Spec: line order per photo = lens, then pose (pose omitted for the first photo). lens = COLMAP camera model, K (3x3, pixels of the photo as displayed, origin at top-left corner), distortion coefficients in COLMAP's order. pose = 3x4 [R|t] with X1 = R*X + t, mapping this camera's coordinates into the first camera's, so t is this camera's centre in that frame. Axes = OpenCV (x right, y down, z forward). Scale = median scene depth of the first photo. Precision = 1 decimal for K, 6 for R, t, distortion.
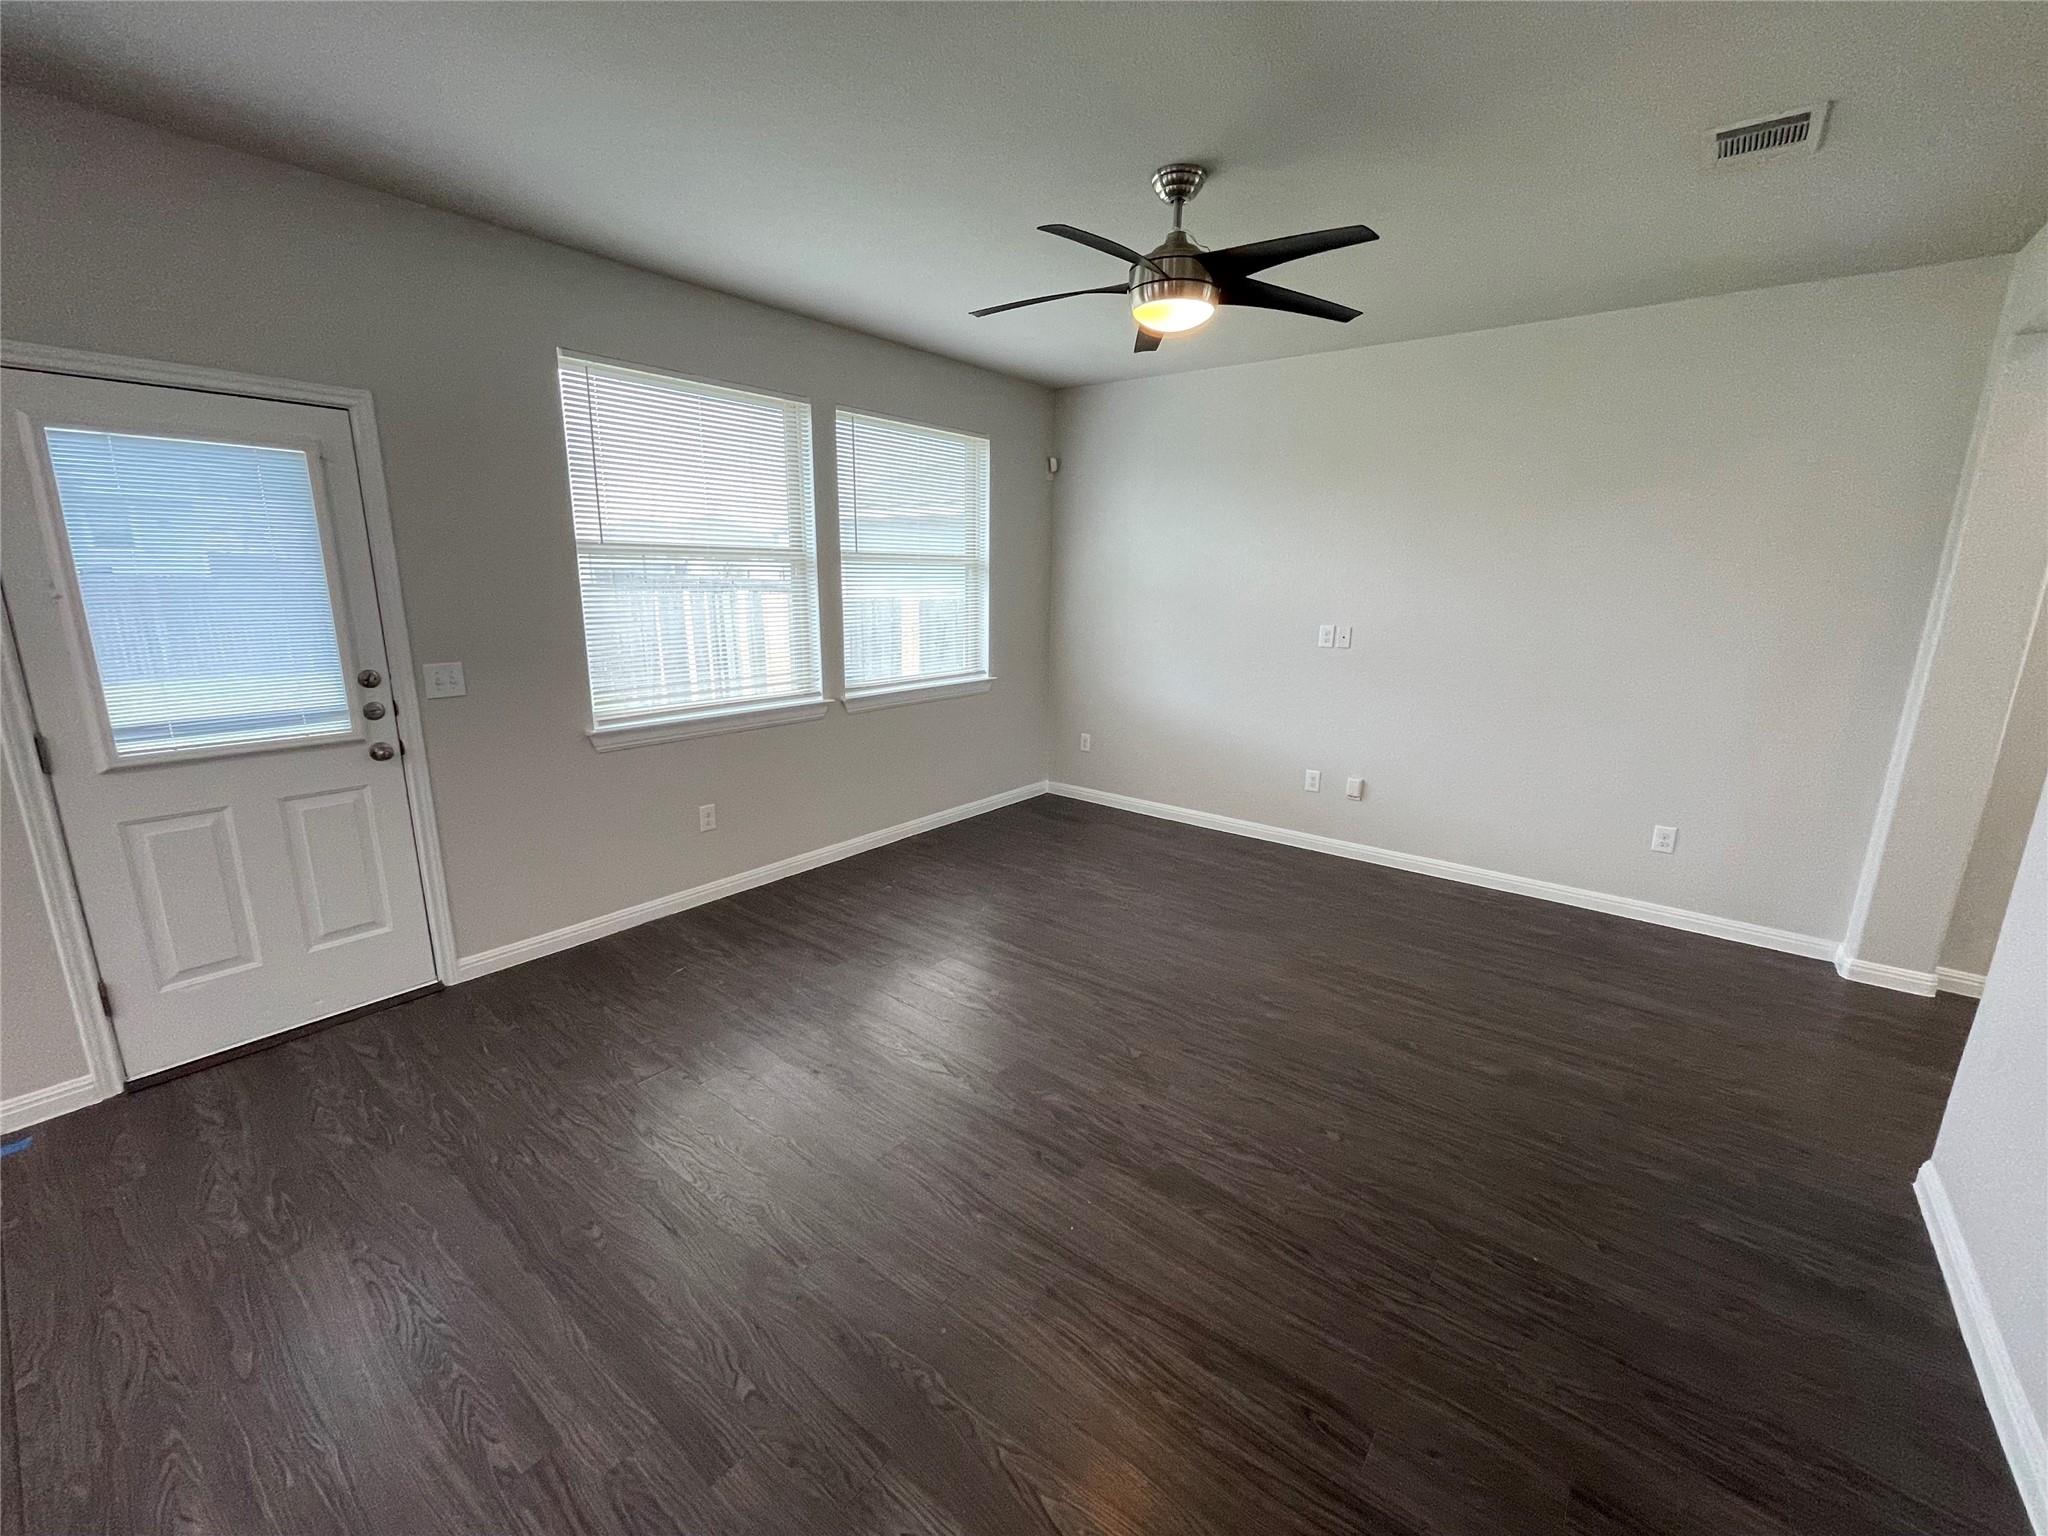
lens RADIAL K [[836.9, 0, 1023.0], [0, 836.9, 764.9], [0, 0, 1]] dist [-0.000249, 0.000724]
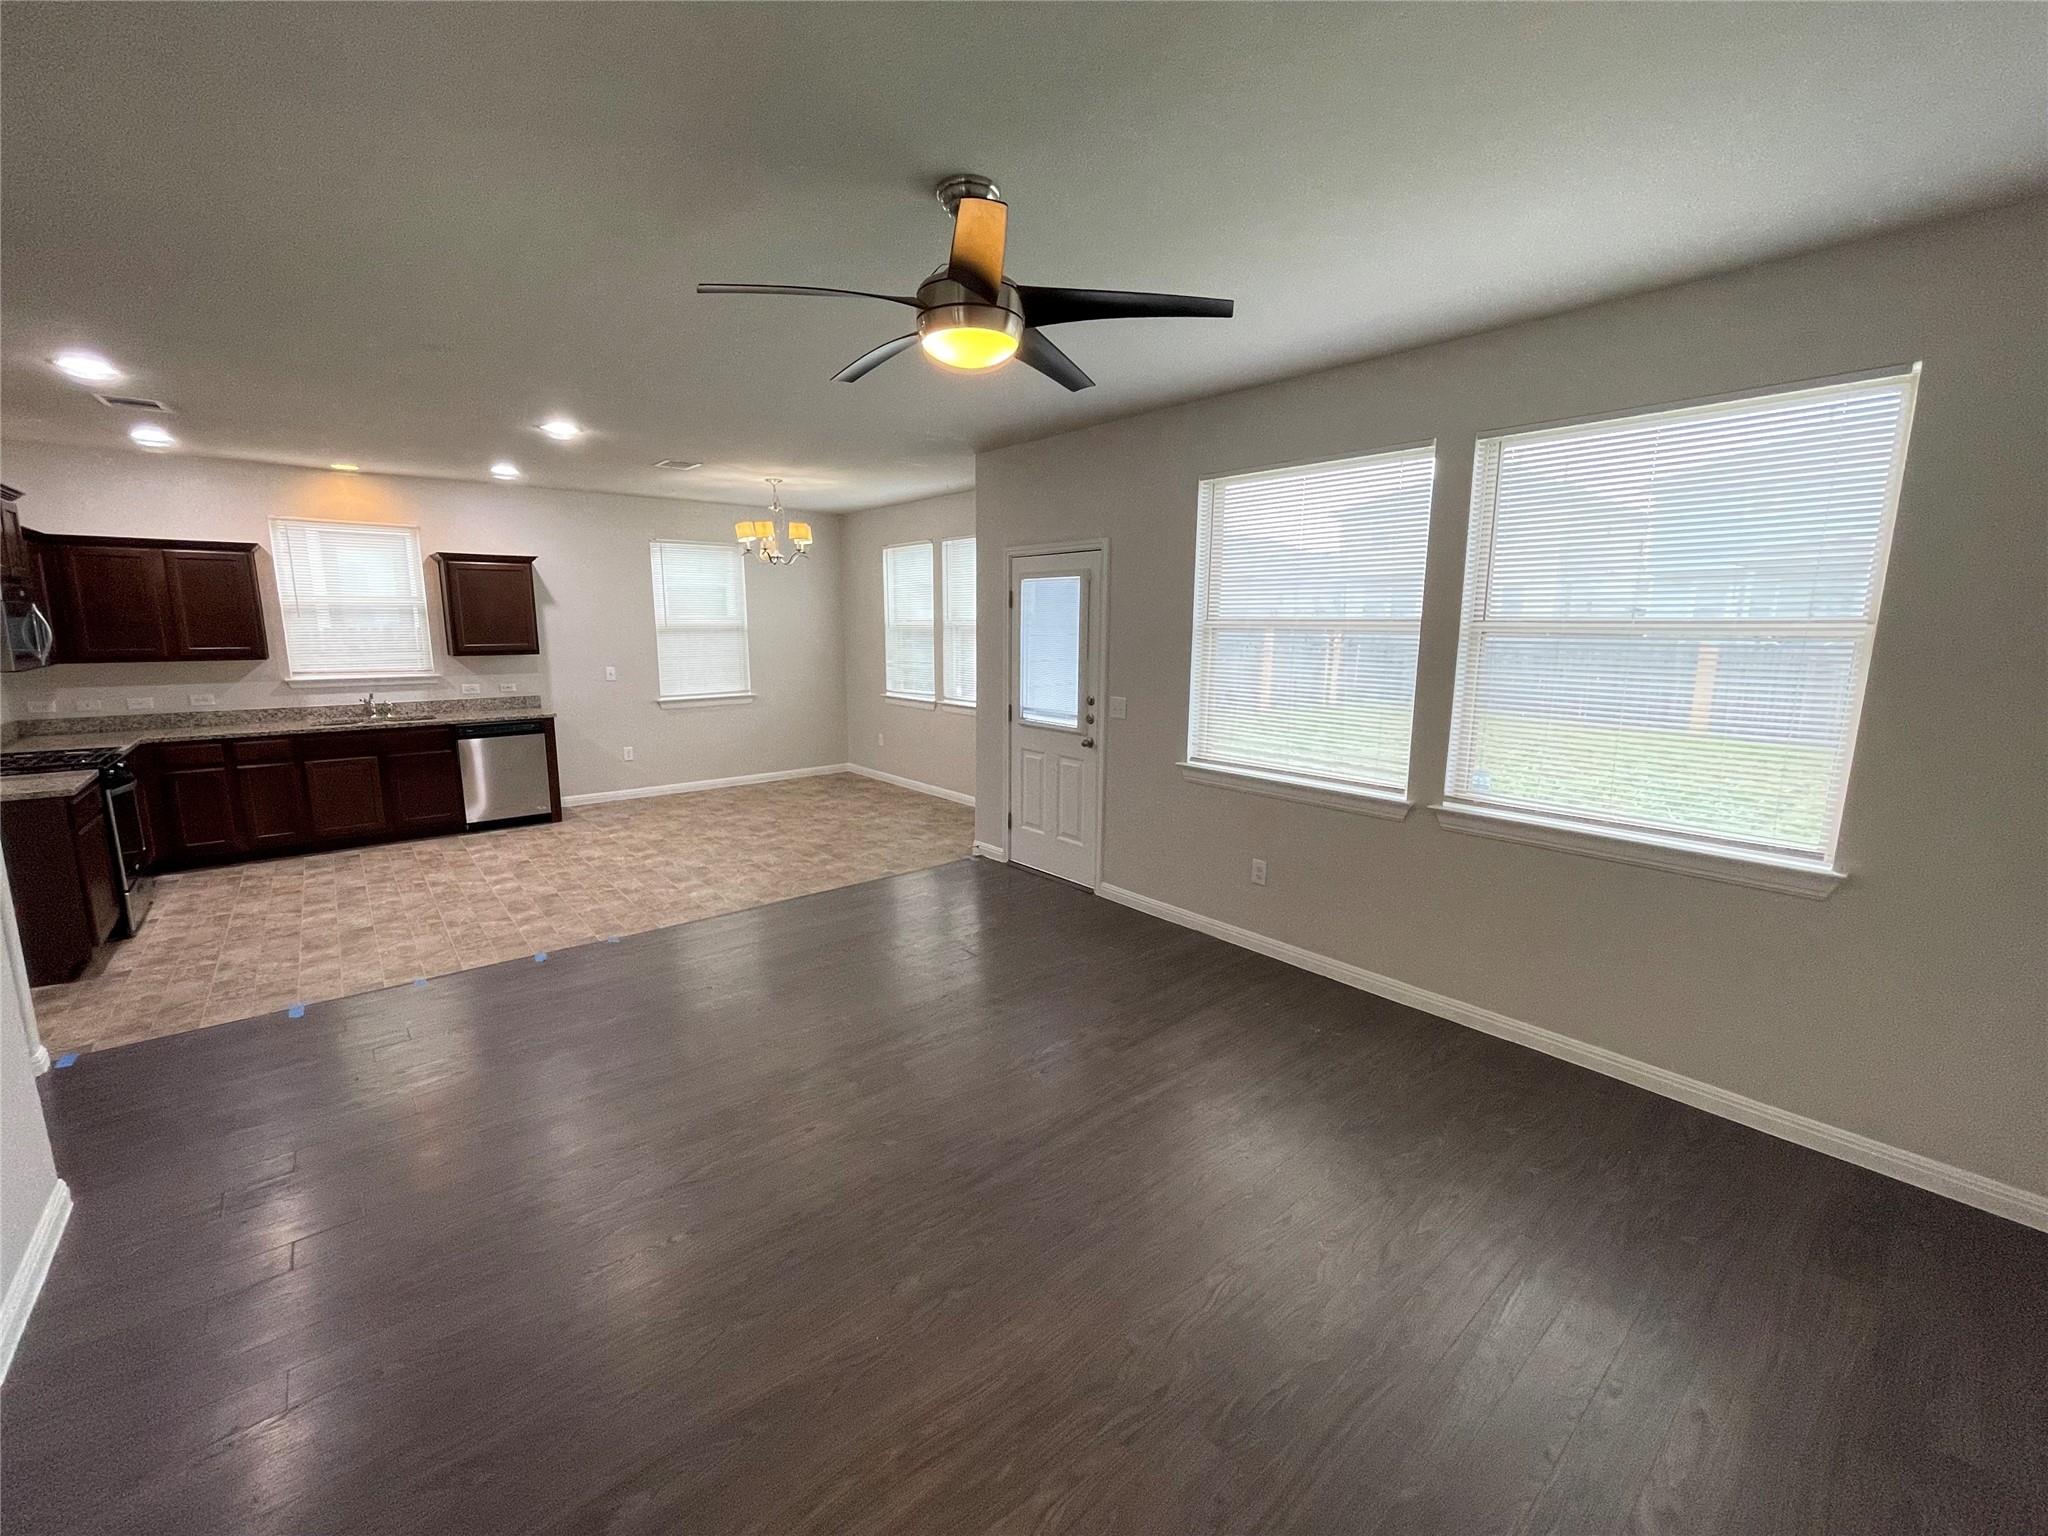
lens RADIAL K [[836.9, 0, 1023.0], [0, 836.9, 764.9], [0, 0, 1]] dist [-0.000249, 0.000724]
pose [[-0.205367, 0.149767, -0.967158, 0.669988], [-0.228923, 0.953456, 0.196254, -0.199523], [0.951535, 0.261709, -0.161523, 0.827016]]
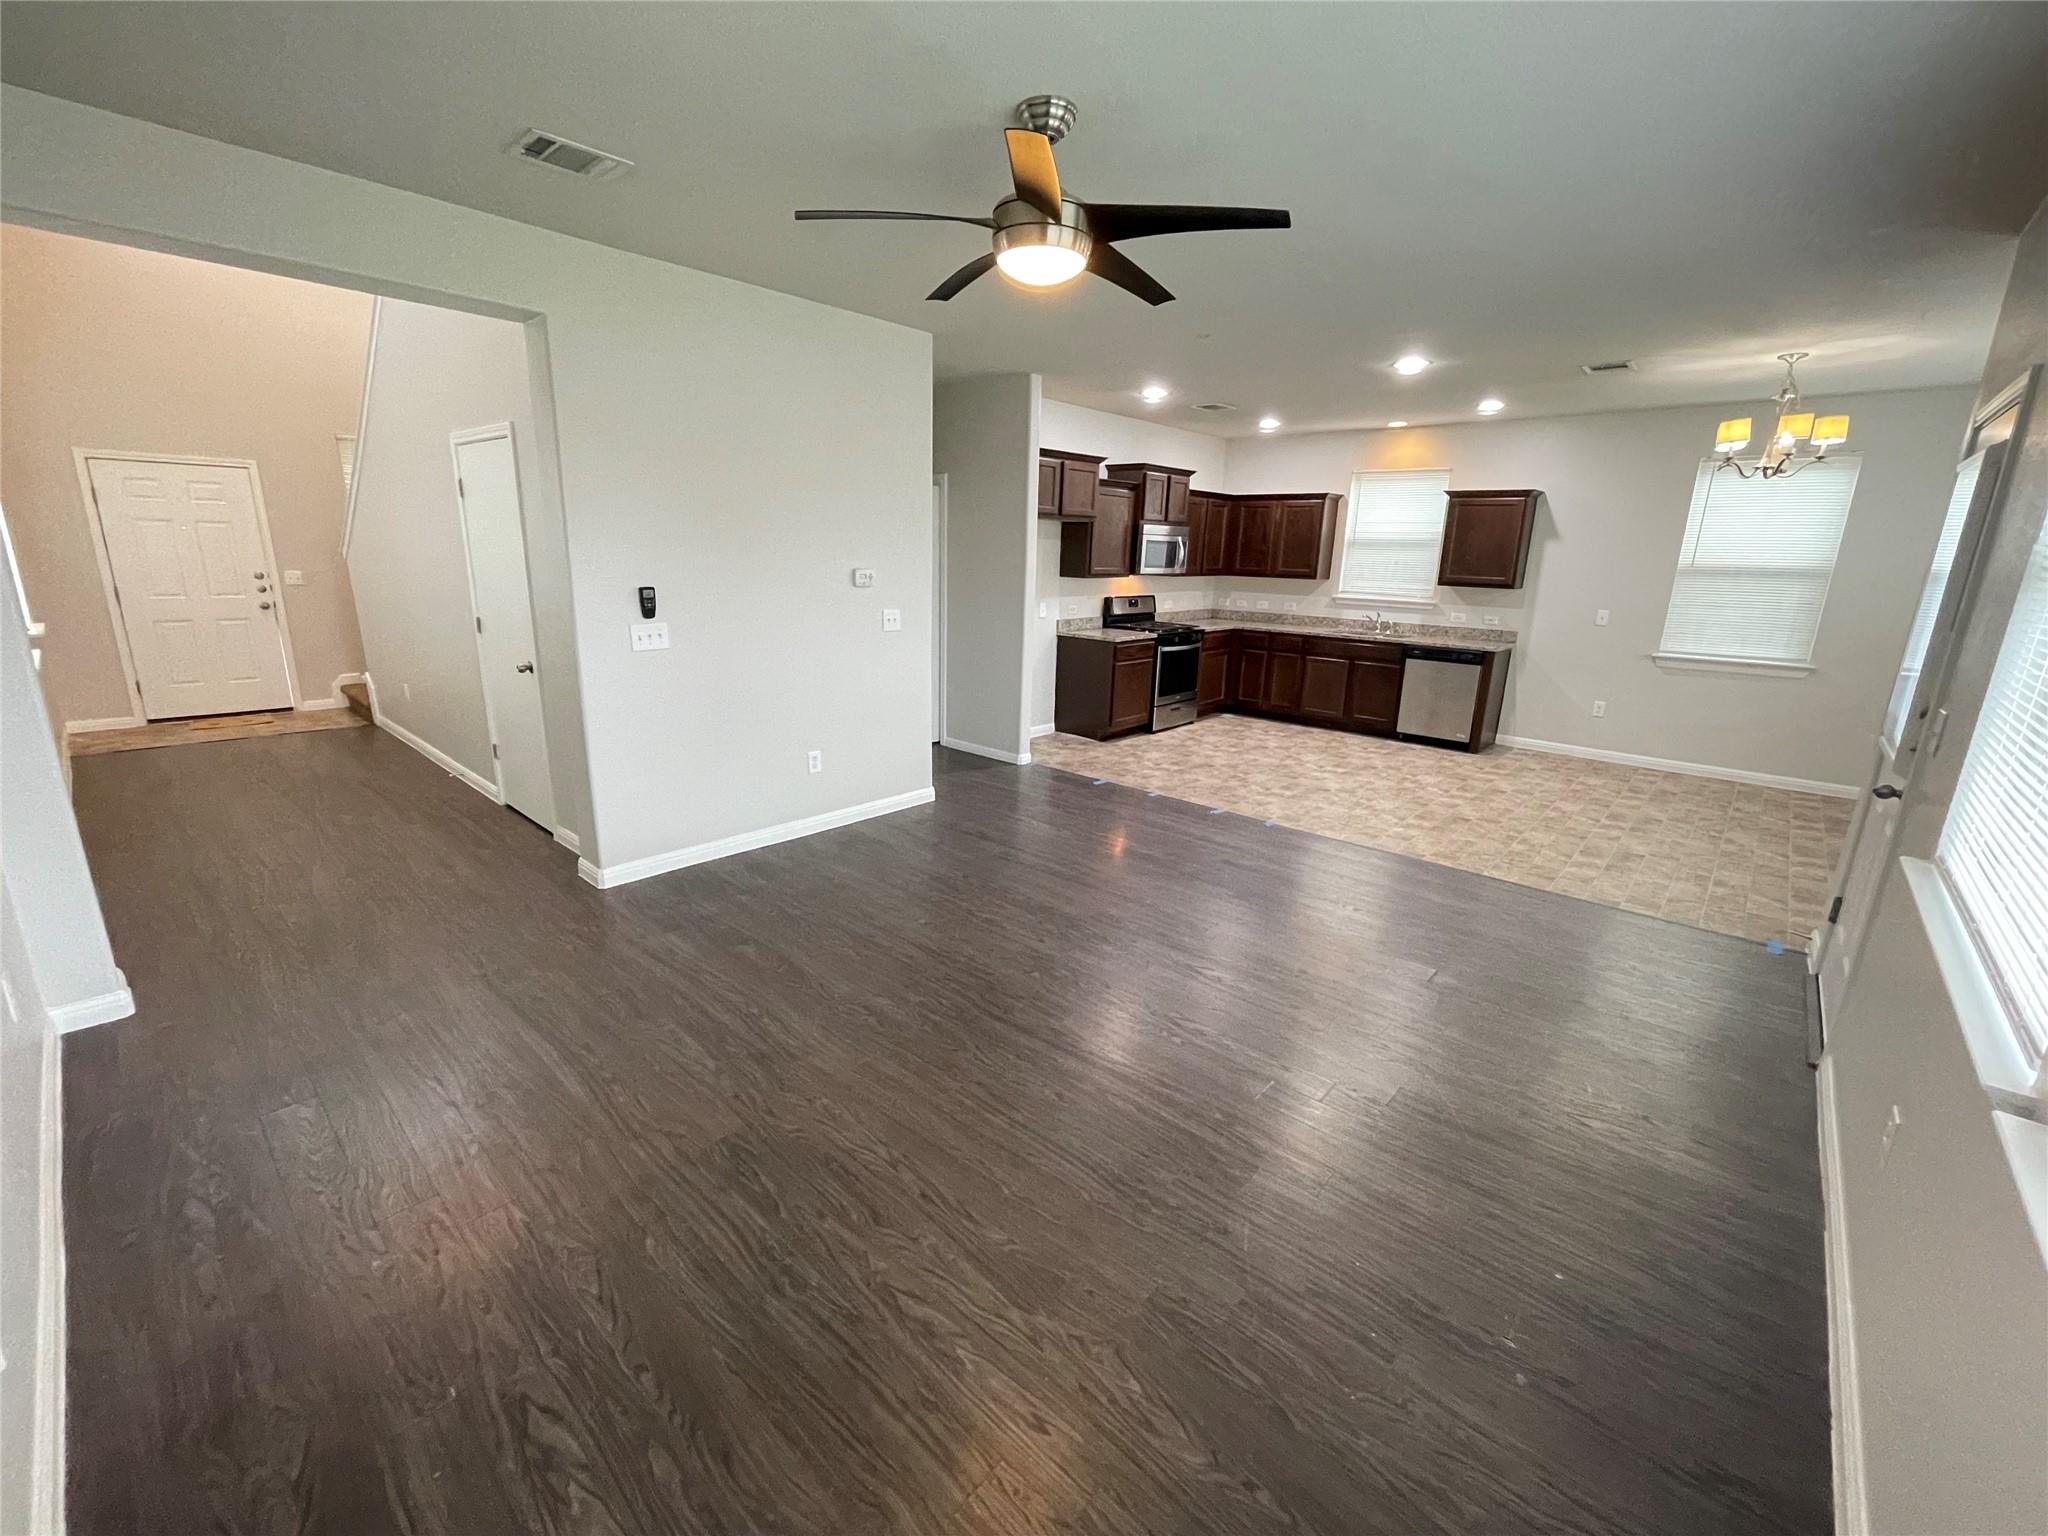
lens RADIAL K [[836.9, 0, 1023.0], [0, 836.9, 764.9], [0, 0, 1]] dist [-0.000249, 0.000724]
pose [[-0.997013, -0.057817, 0.051213, 0.079566], [-0.027407, 0.884747, 0.465264, -0.304692], [-0.072211, 0.462471, -0.883689, 1.305212]]
